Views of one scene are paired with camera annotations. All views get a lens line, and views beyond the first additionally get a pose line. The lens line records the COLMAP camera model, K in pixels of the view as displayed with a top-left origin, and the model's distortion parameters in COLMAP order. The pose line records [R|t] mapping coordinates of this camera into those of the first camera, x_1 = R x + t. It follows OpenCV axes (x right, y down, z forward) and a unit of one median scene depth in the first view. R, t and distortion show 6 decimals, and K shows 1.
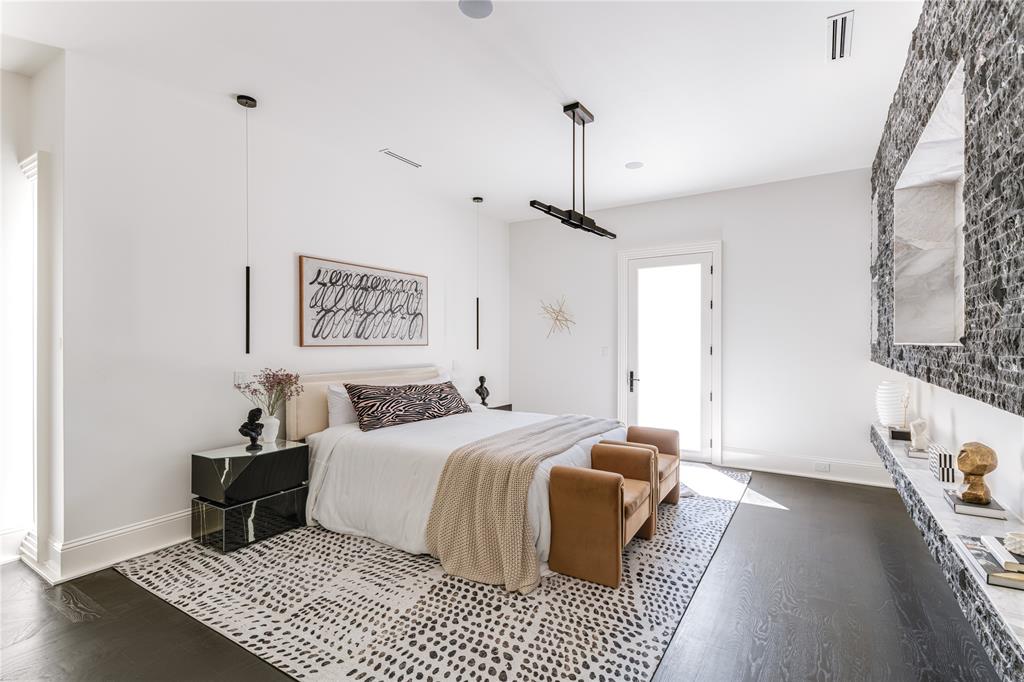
lens RADIAL K [[486.6, 0, 511.5], [0, 486.6, 343.5], [0, 0, 1]] dist [0.000284, 0.000017]
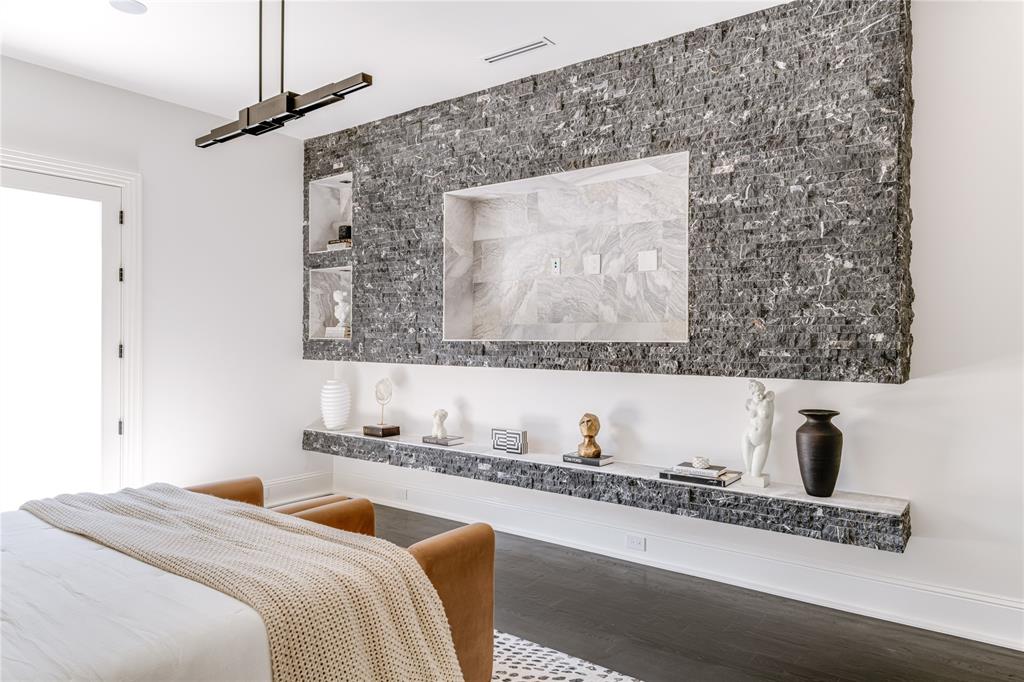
lens RADIAL K [[670.8, 0, 511.9], [0, 670.8, 340.9], [0, 0, 1]] dist [0.004576, -0.003232]
pose [[0.092744, 0.001953, 0.995688, -0.478462], [-0.004659, 0.999988, -0.001528, 0.002988], [-0.995679, -0.004497, 0.092752, 0.546802]]
